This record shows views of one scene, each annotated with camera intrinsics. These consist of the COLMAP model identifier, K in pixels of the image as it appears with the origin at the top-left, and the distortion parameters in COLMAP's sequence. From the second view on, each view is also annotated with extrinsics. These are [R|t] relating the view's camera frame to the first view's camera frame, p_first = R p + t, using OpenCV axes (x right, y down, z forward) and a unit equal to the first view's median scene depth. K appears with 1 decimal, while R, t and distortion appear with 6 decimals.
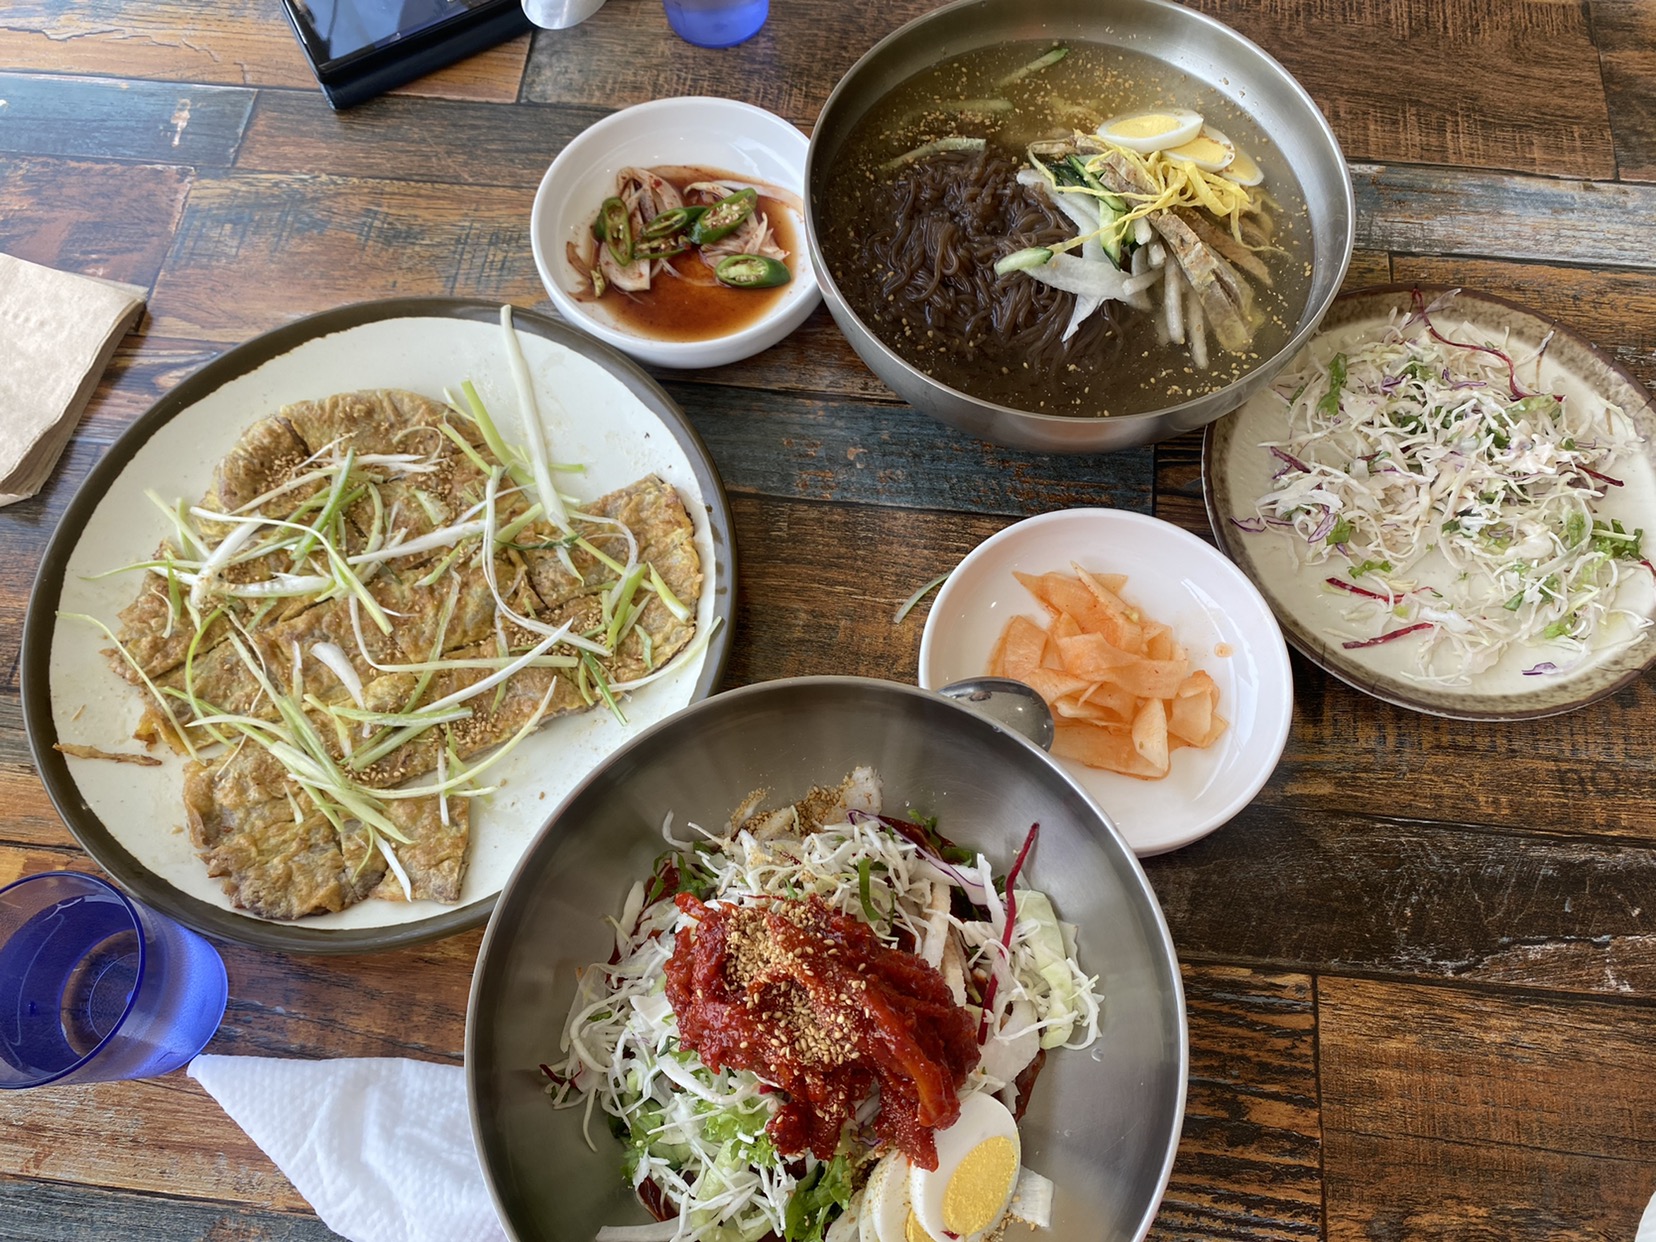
lens RADIAL K [[1288.7, 0, 828.0], [0, 1288.7, 621.0], [0, 0, 1]] dist [-0.000182, -0.011023]
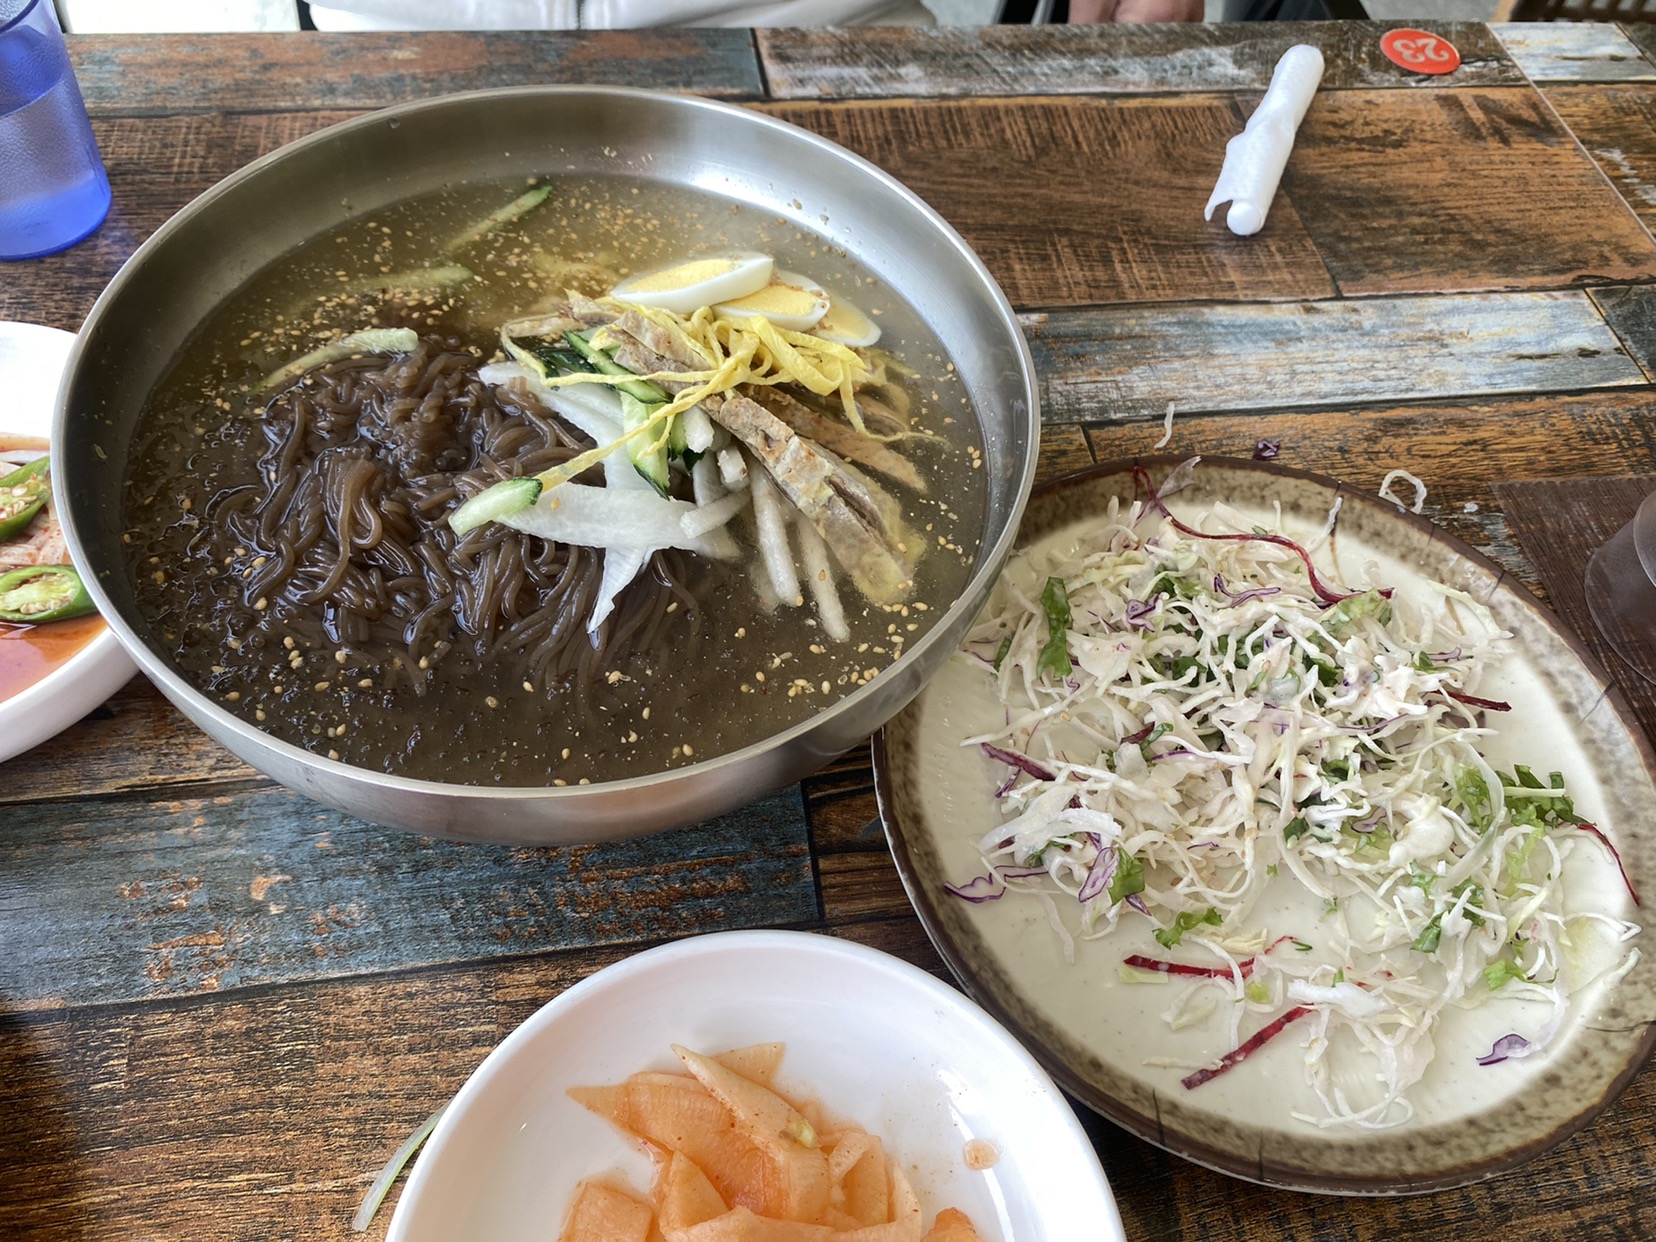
lens RADIAL K [[1288.7, 0, 828.0], [0, 1288.7, 621.0], [0, 0, 1]] dist [-0.000182, -0.011023]
pose [[0.963671, -0.156742, 0.216264, 0.156706], [0.197287, 0.963535, -0.180768, -0.097957], [-0.180045, 0.216868, 0.959454, 0.433135]]
